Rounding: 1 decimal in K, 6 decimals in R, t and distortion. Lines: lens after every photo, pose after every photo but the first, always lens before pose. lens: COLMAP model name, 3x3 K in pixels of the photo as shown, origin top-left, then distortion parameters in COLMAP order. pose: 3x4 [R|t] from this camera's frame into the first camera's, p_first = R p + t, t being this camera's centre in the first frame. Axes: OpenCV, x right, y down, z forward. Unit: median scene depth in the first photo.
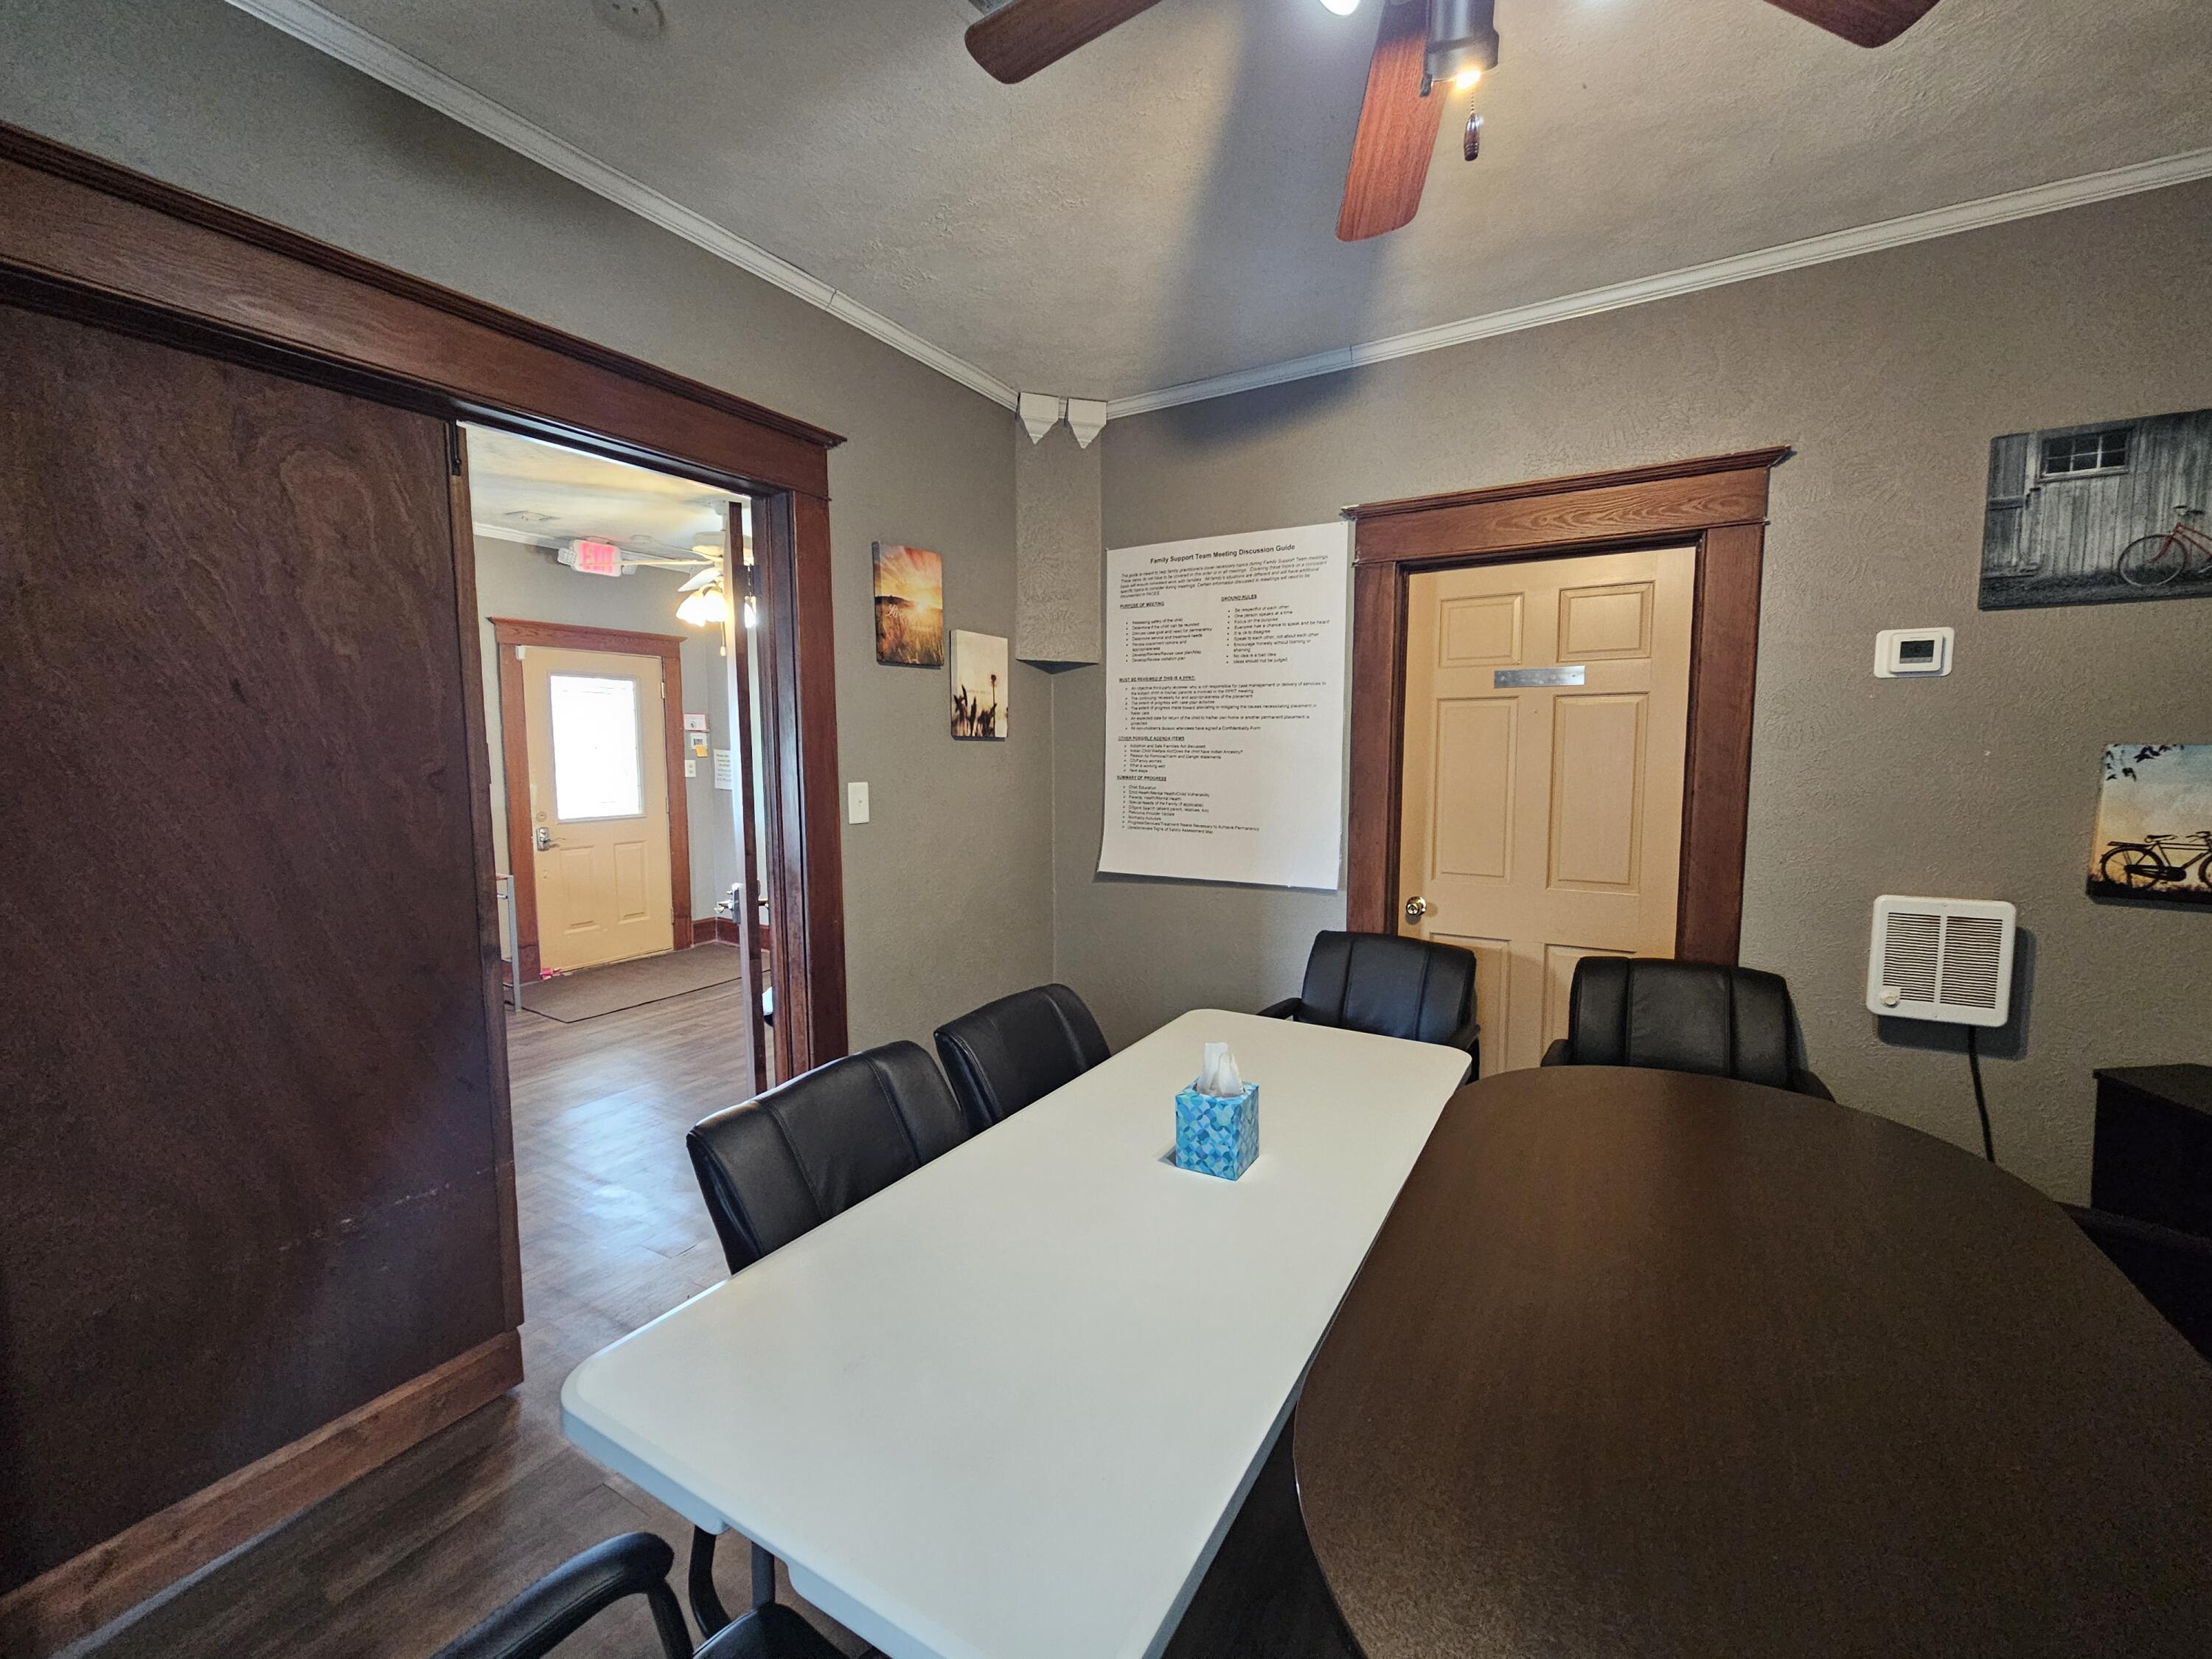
lens RADIAL K [[902.0, 0, 1099.0], [0, 902.0, 838.4], [0, 0, 1]] dist [-0.000554, -0.000537]
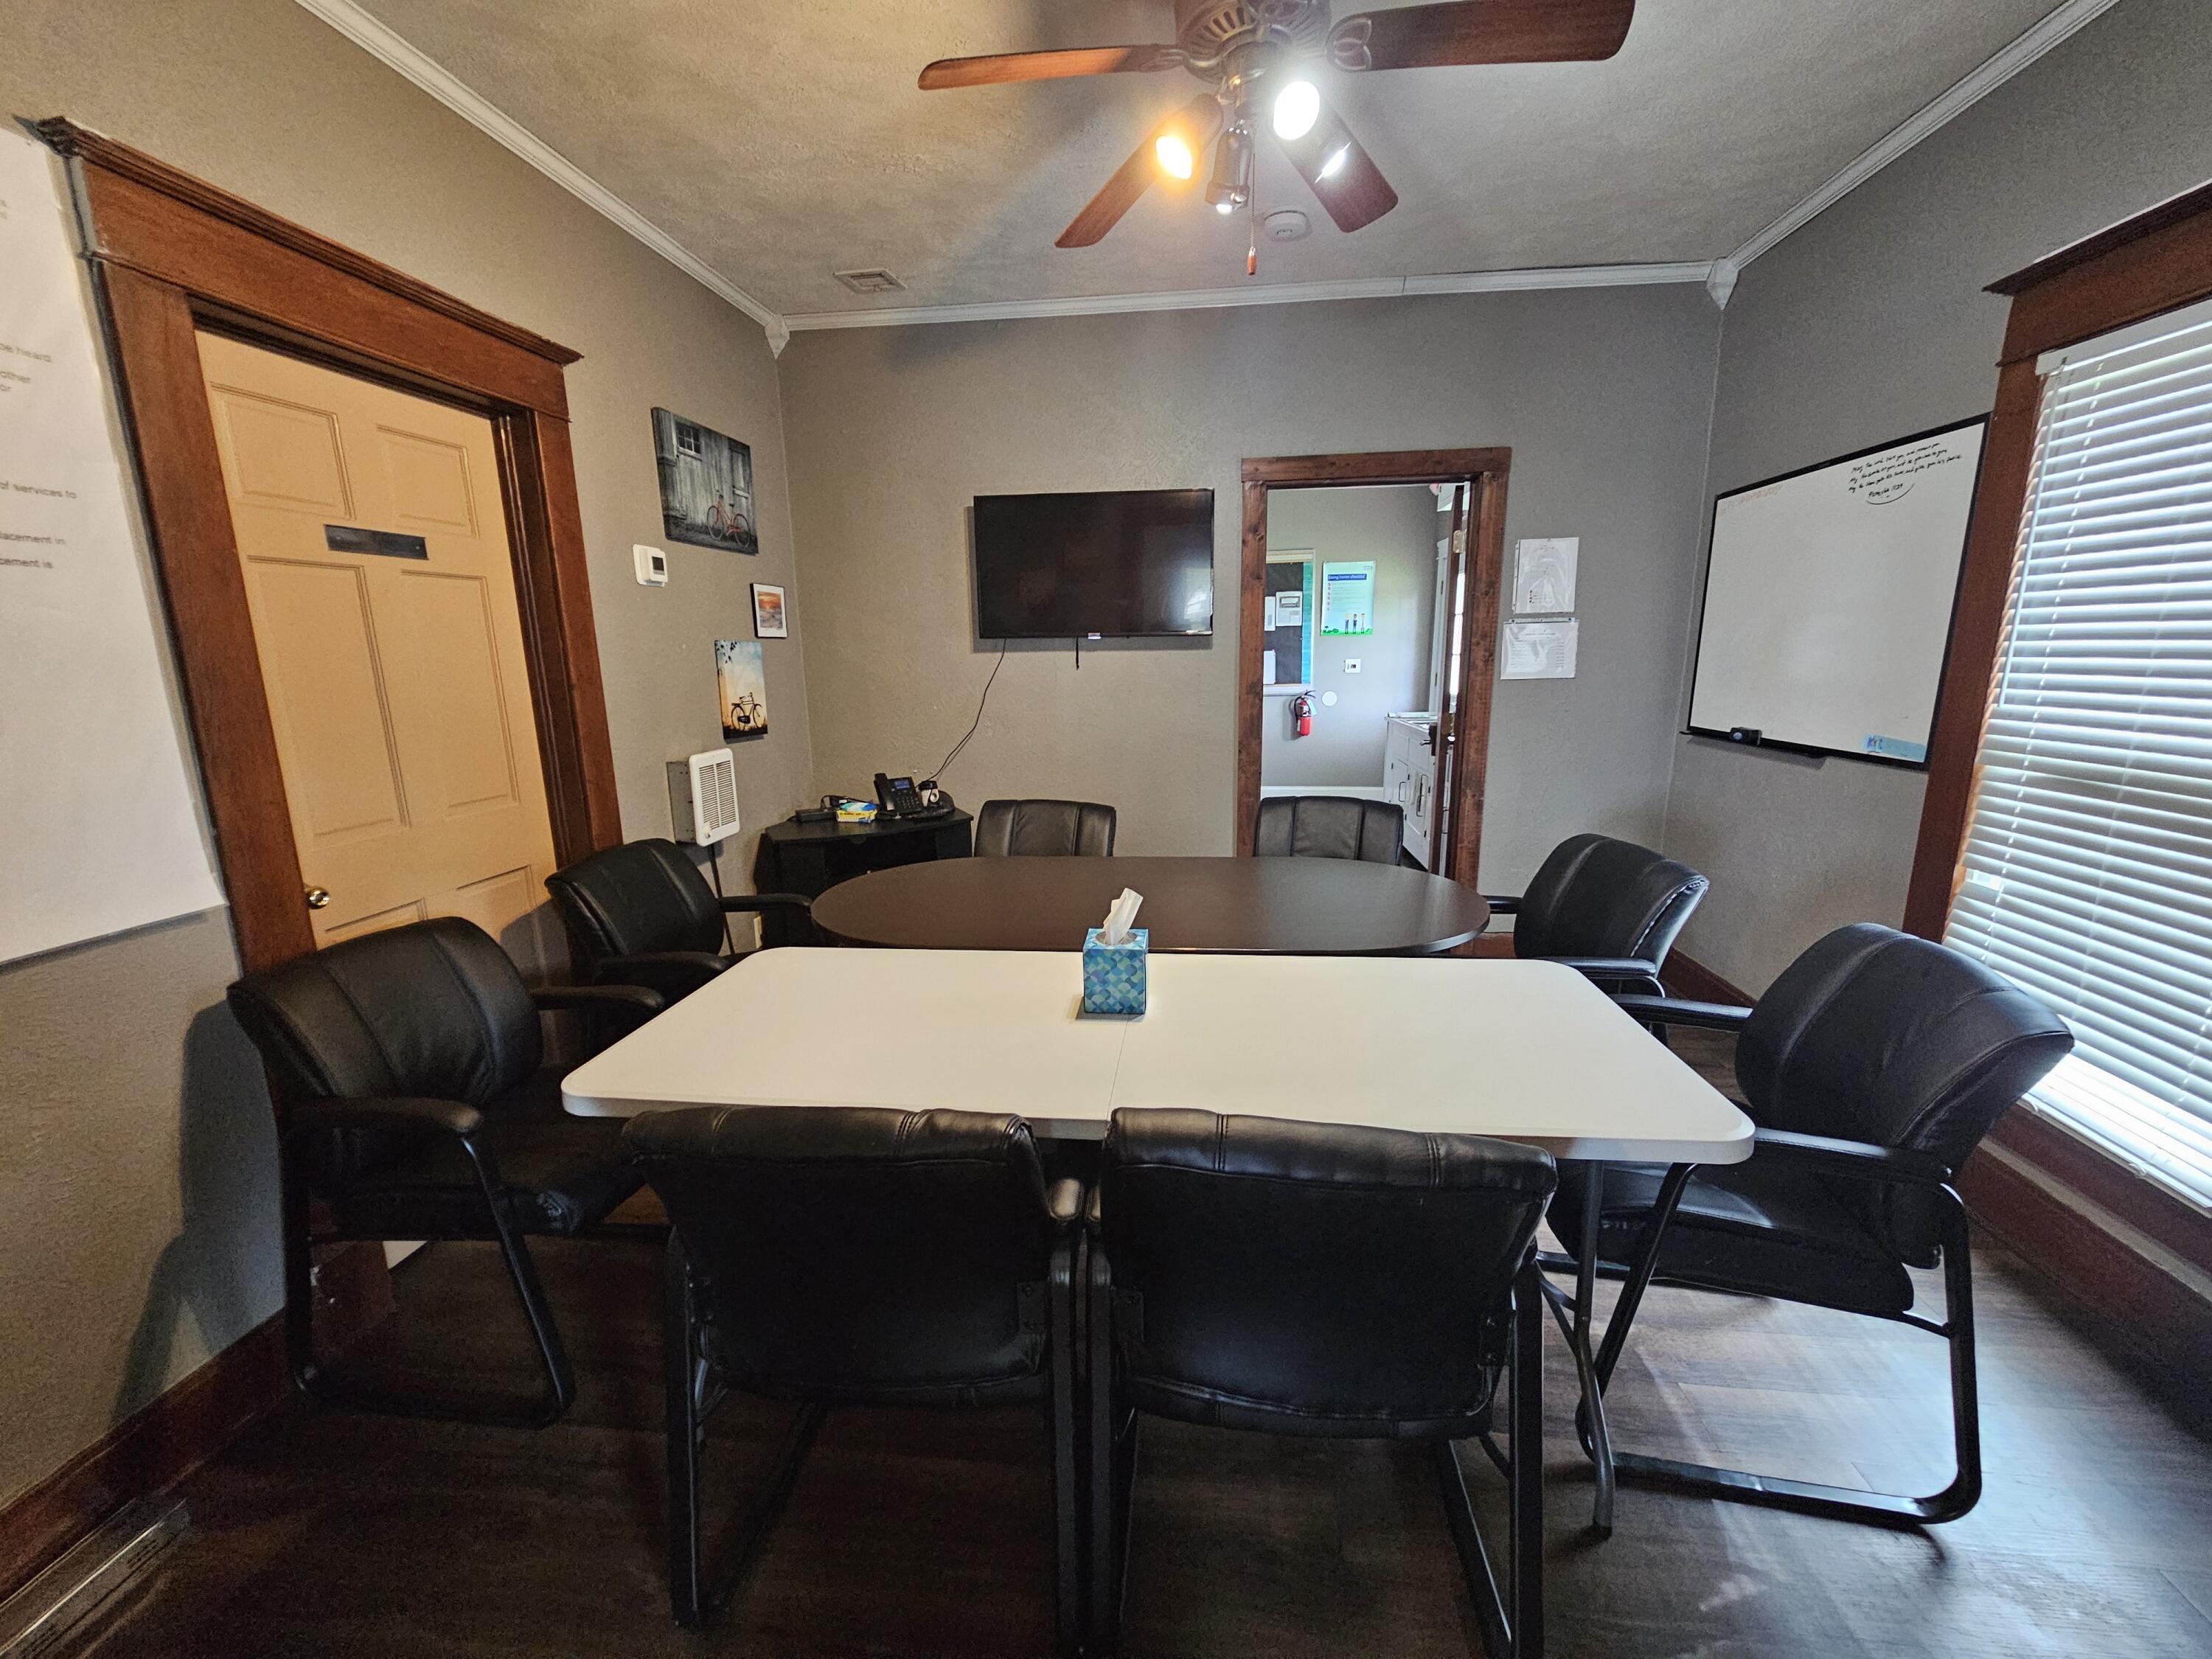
lens RADIAL K [[902.0, 0, 1099.0], [0, 902.0, 838.4], [0, 0, 1]] dist [-0.000554, -0.000537]
pose [[-0.395815, -0.175760, 0.901354, -0.519329], [0.116040, 0.964074, 0.238947, -0.060795], [-0.910969, 0.199172, -0.361200, 0.884796]]
